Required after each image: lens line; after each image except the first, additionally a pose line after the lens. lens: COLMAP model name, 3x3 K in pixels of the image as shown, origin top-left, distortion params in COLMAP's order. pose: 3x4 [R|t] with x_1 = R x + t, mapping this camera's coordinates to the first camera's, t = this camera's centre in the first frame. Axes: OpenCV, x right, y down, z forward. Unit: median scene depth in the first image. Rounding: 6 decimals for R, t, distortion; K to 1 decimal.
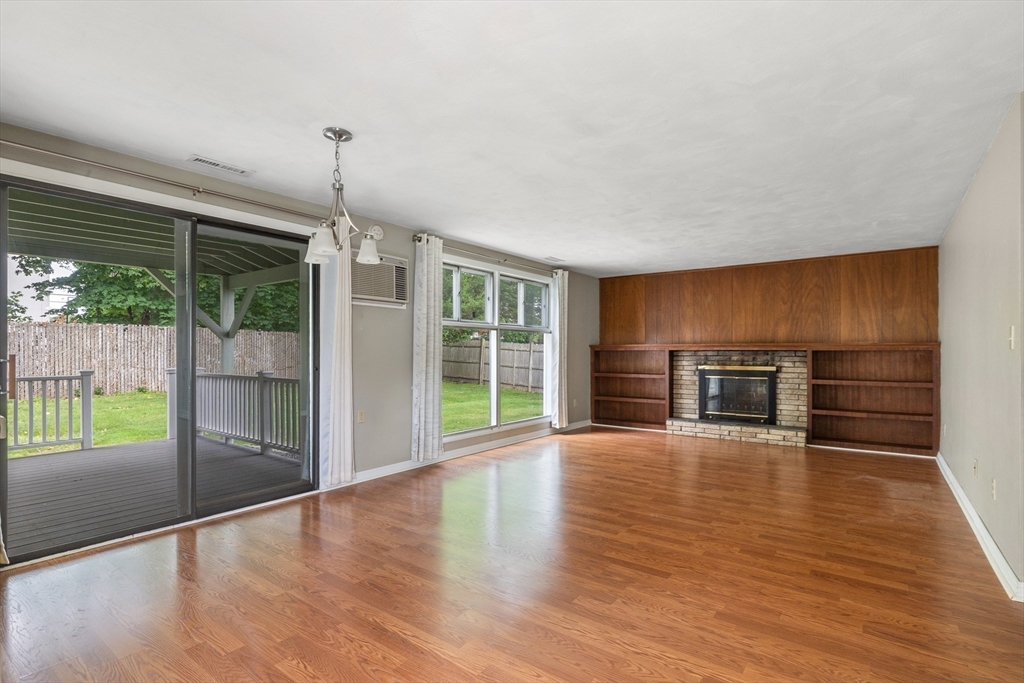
lens RADIAL K [[490.6, 0, 514.6], [0, 490.6, 350.8], [0, 0, 1]] dist [-0.001535, -0.000164]
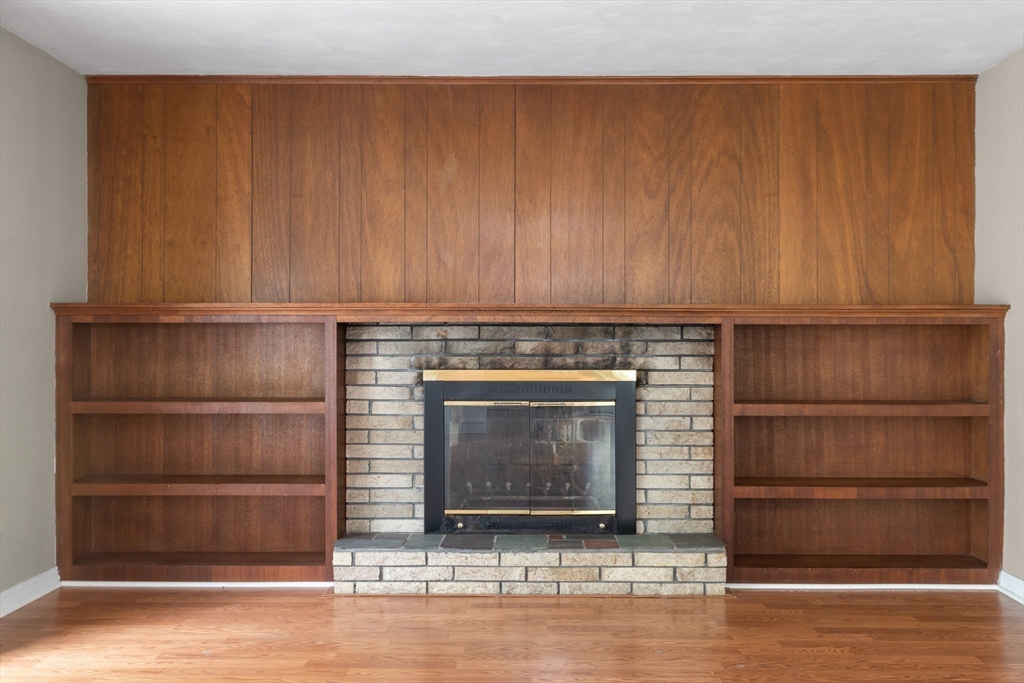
lens RADIAL K [[938.9, 0, 512.0], [0, 938.9, 341.5], [0, 0, 1]] dist [0.004158, 0.000367]
pose [[0.808682, -0.000314, 0.588246, 0.059929], [-0.002292, 0.999991, 0.003685, 0.009540], [-0.588241, -0.004328, 0.808674, 0.503741]]
